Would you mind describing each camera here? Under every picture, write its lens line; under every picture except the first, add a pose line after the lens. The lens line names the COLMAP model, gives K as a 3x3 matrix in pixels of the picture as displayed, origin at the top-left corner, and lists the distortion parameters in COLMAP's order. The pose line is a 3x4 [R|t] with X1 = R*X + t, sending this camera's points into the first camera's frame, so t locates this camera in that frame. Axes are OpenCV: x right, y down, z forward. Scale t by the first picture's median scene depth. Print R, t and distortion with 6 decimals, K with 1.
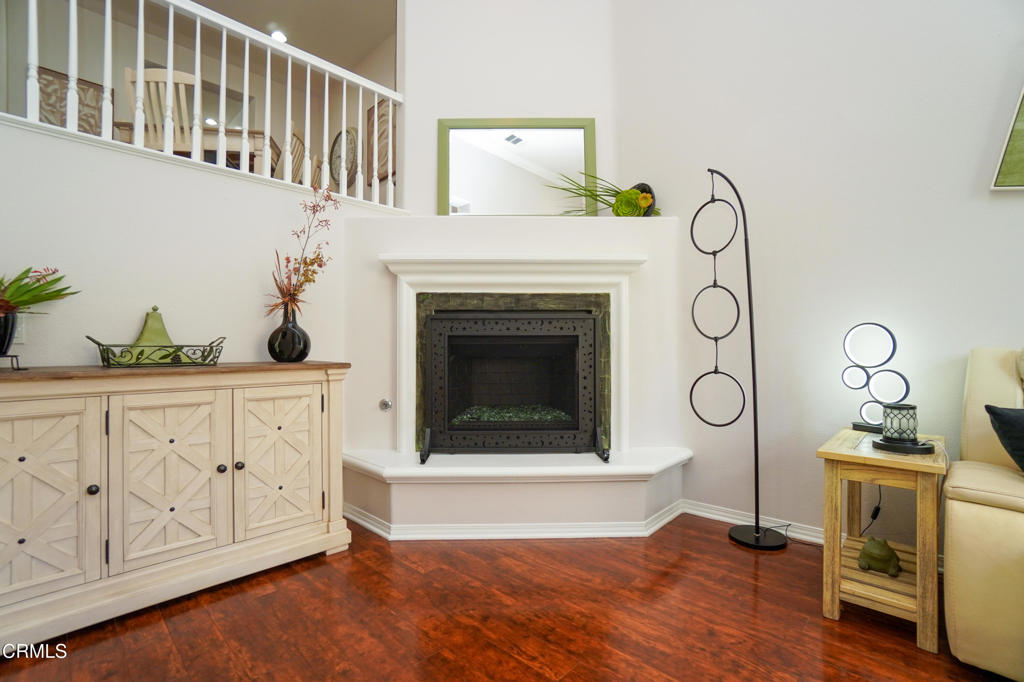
lens RADIAL K [[461.3, 0, 501.0], [0, 461.3, 341.4], [0, 0, 1]] dist [-0.032153, 0.004607]
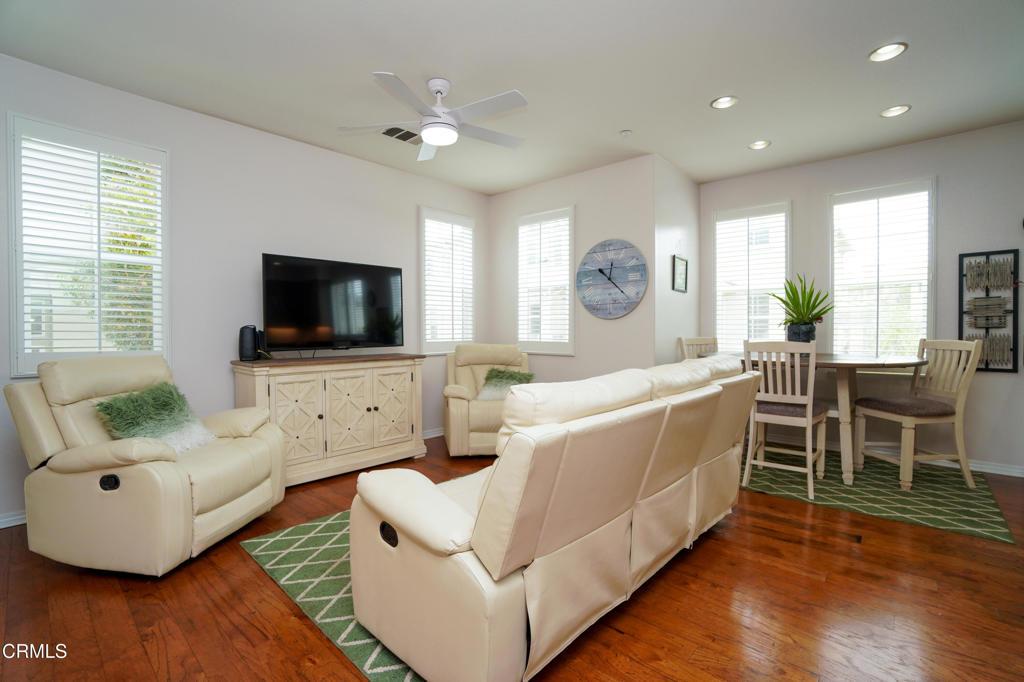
lens RADIAL K [[461.3, 0, 507.7], [0, 461.3, 346.0], [0, 0, 1]] dist [-0.032153, 0.004607]
pose [[0.999199, 0.006183, 0.039539, -0.076620], [-0.008392, 0.998400, 0.055928, -0.090659], [-0.039130, -0.056215, 0.997652, -0.810470]]
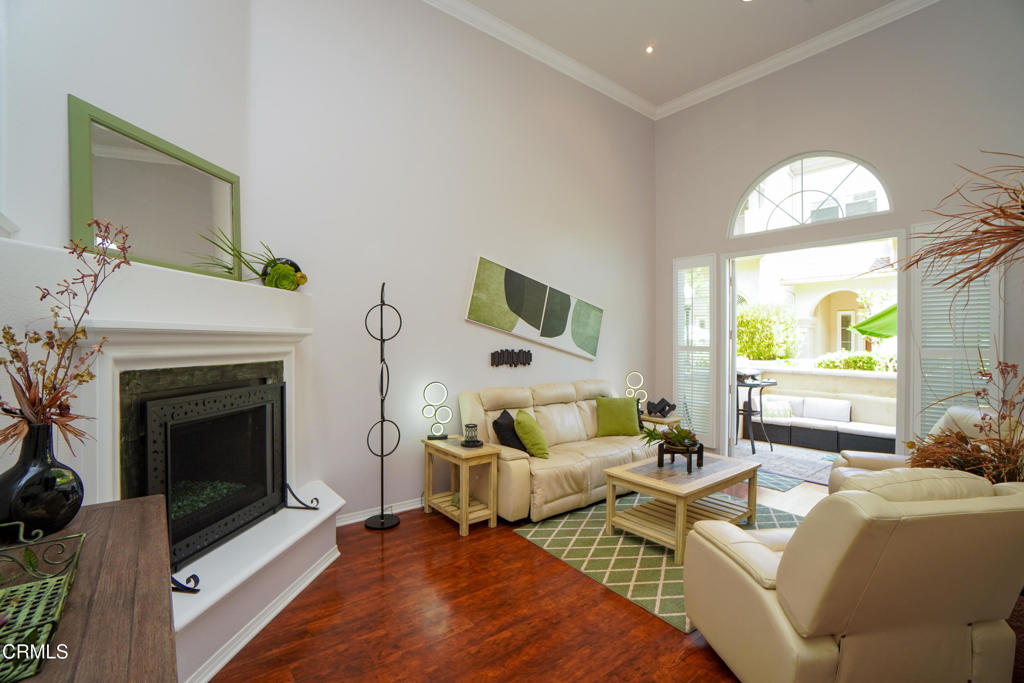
lens RADIAL K [[461.3, 0, 504.9], [0, 461.3, 343.7], [0, 0, 1]] dist [-0.032153, 0.004607]
pose [[0.152303, -0.003534, 0.988328, -0.921757], [-0.017888, 0.999820, 0.006332, -0.193482], [-0.988172, -0.018644, 0.152212, 0.370262]]
